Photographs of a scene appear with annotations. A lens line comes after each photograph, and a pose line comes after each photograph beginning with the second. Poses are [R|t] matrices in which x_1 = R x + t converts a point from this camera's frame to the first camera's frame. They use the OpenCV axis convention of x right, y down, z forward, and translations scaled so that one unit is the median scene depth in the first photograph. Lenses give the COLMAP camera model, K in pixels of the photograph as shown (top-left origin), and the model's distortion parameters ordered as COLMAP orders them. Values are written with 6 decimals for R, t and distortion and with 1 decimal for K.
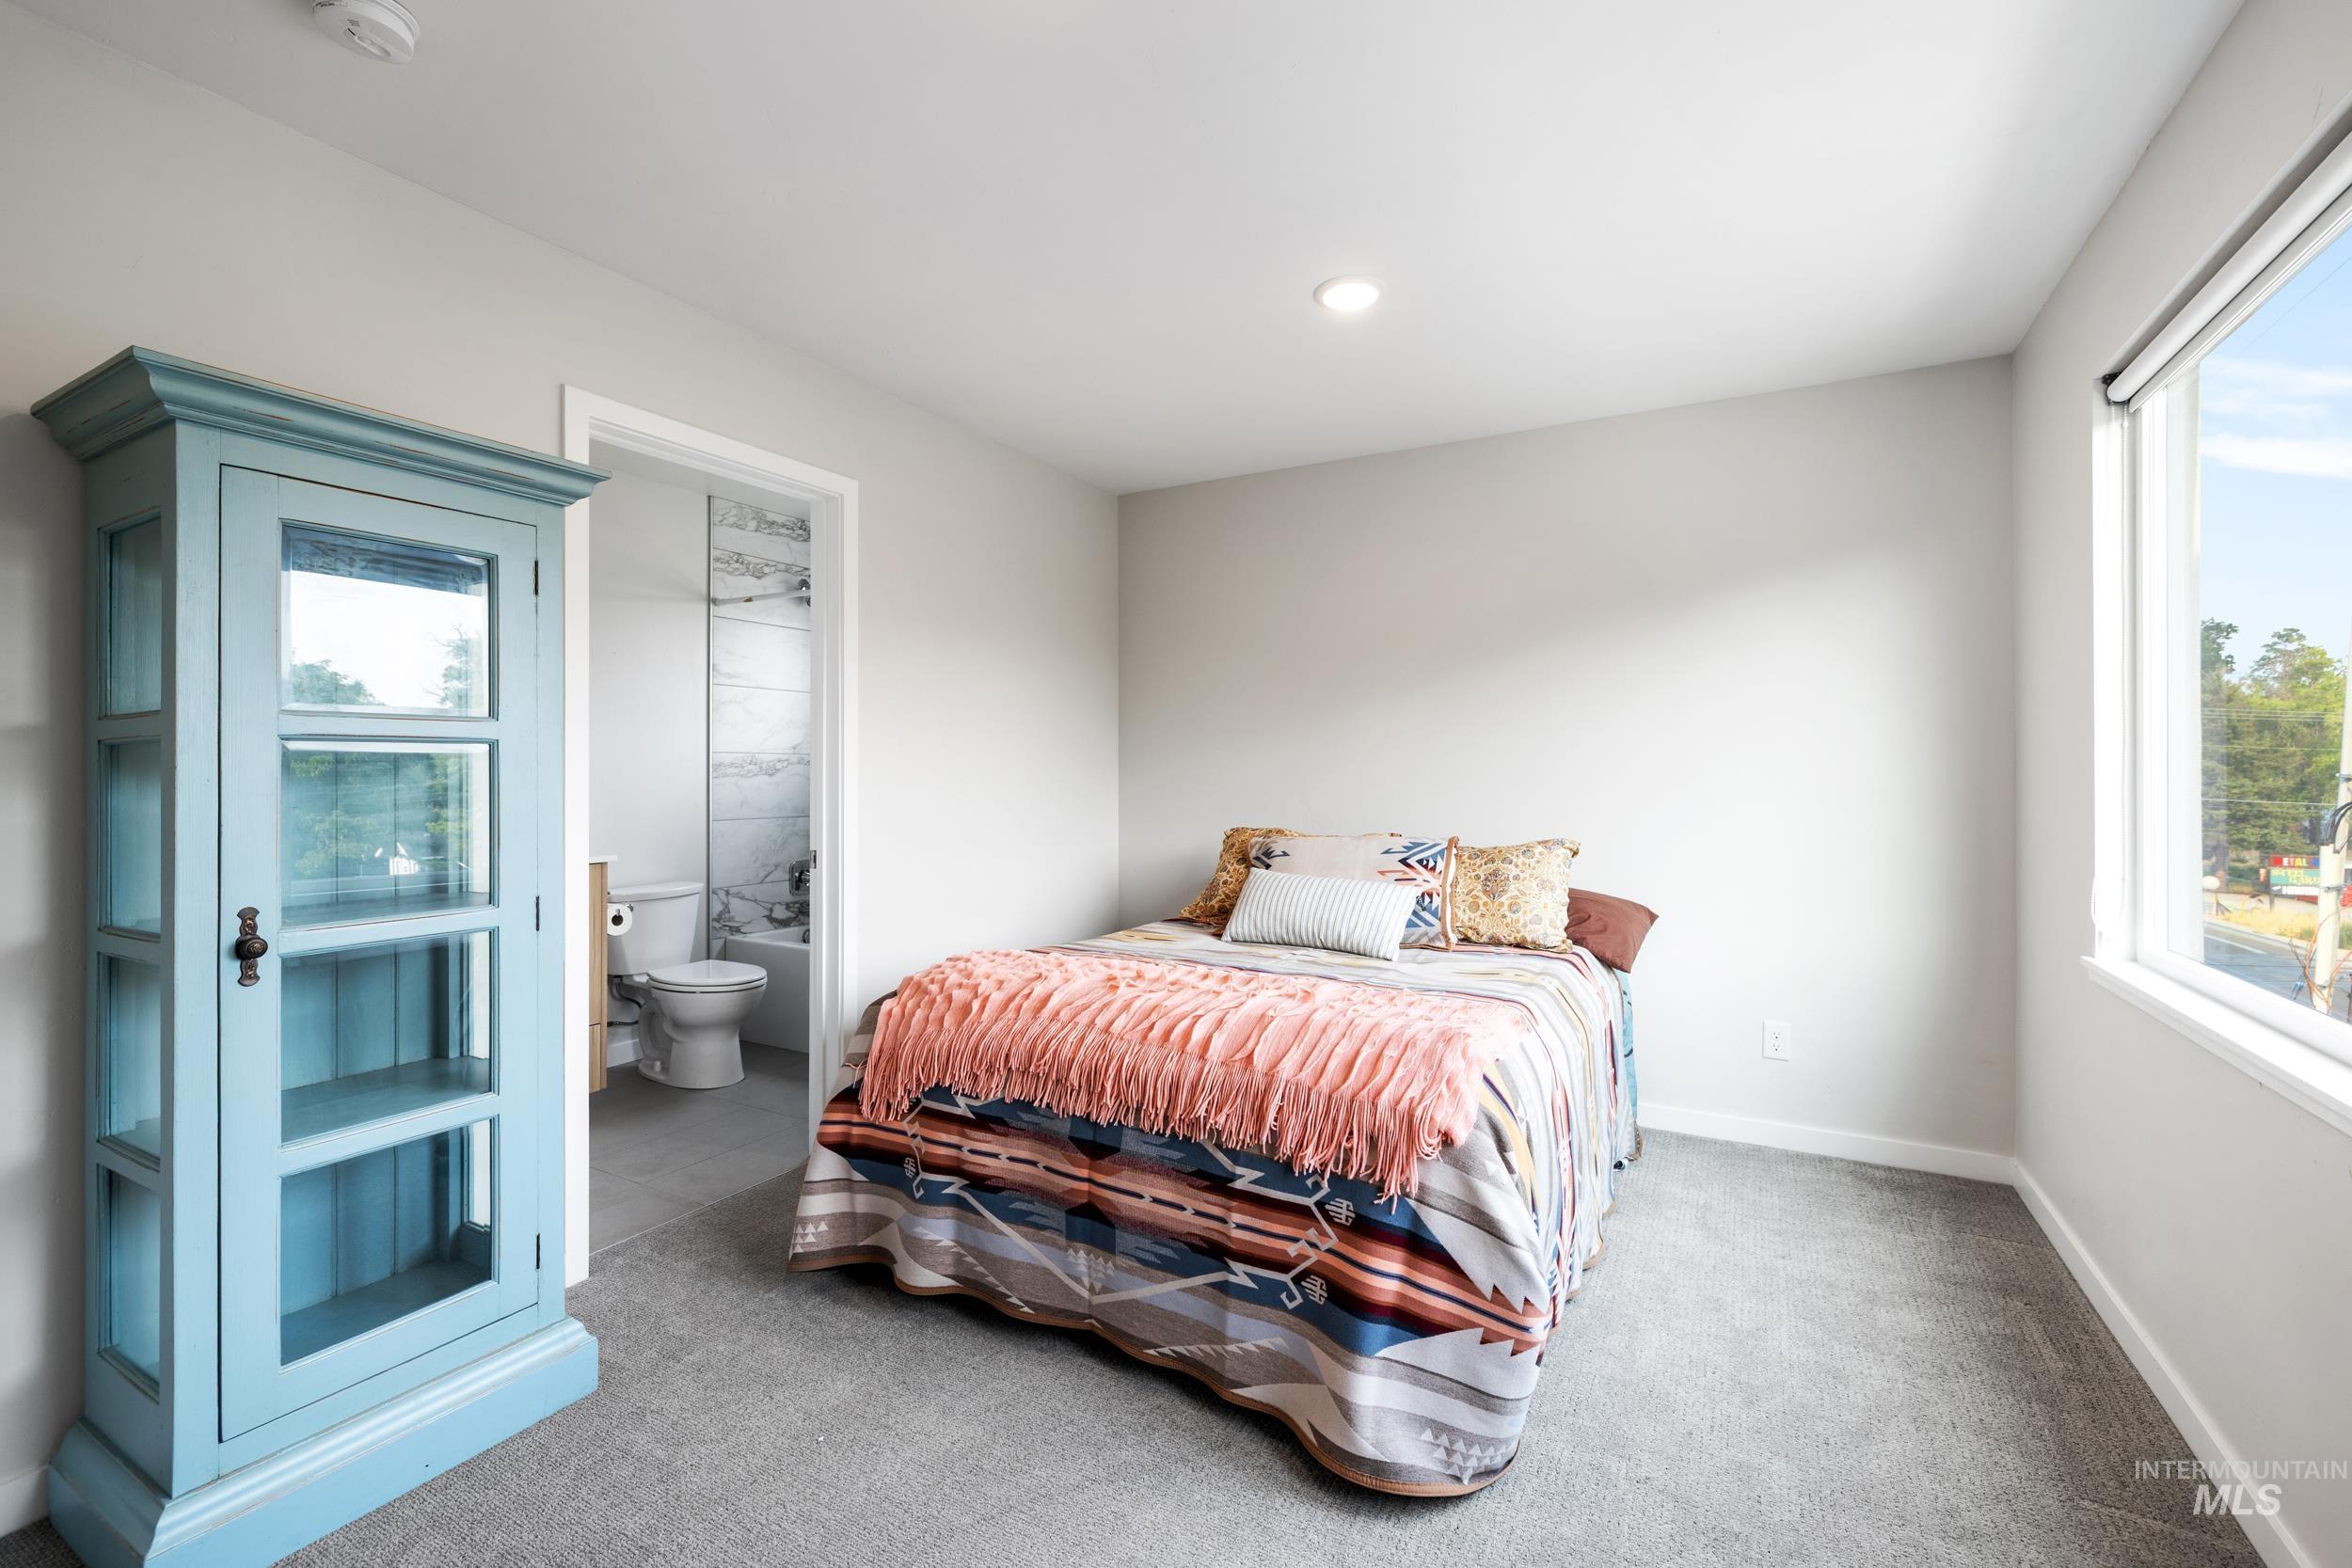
lens RADIAL K [[1015.8, 0, 1169.6], [0, 1015.8, 767.4], [0, 0, 1]] dist [0.001356, -0.000169]
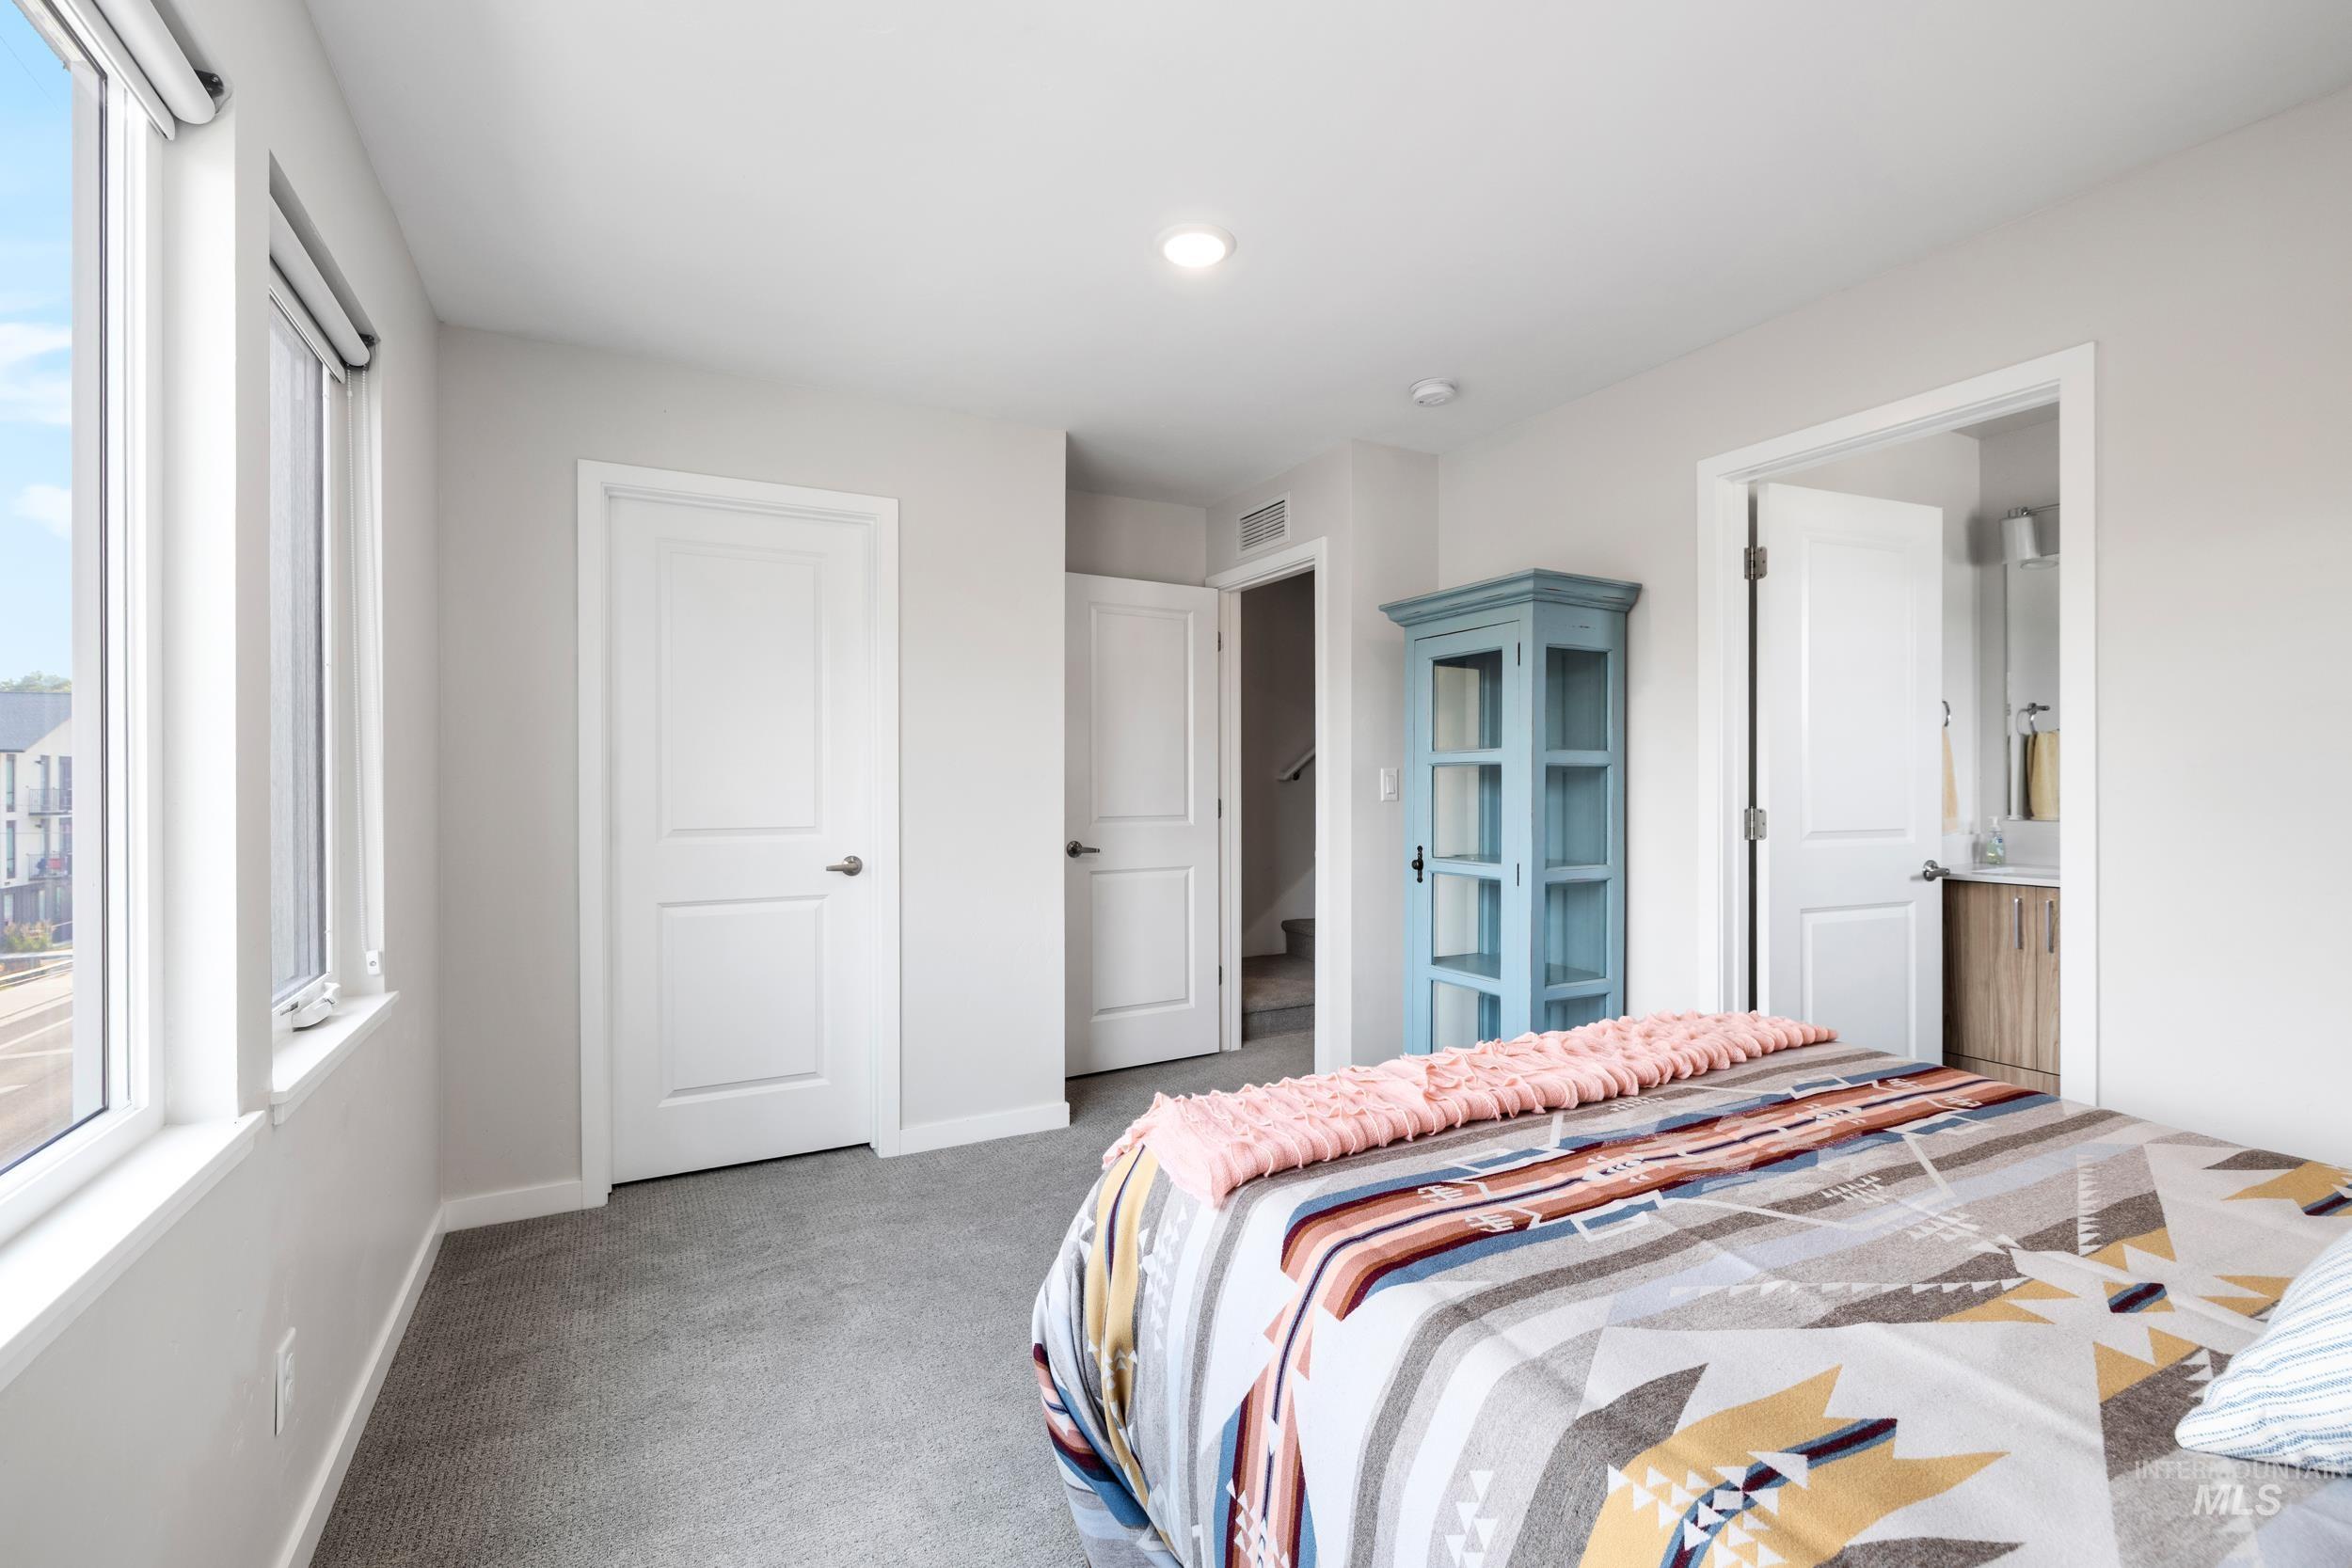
lens RADIAL K [[1015.8, 0, 1171.4], [0, 1015.8, 781.8], [0, 0, 1]] dist [0.001356, -0.000169]
pose [[-0.542564, -0.002748, -0.840010, 1.104724], [-0.009490, 0.999951, 0.002858, 0.008028], [0.839961, 0.009522, -0.542564, 1.695176]]
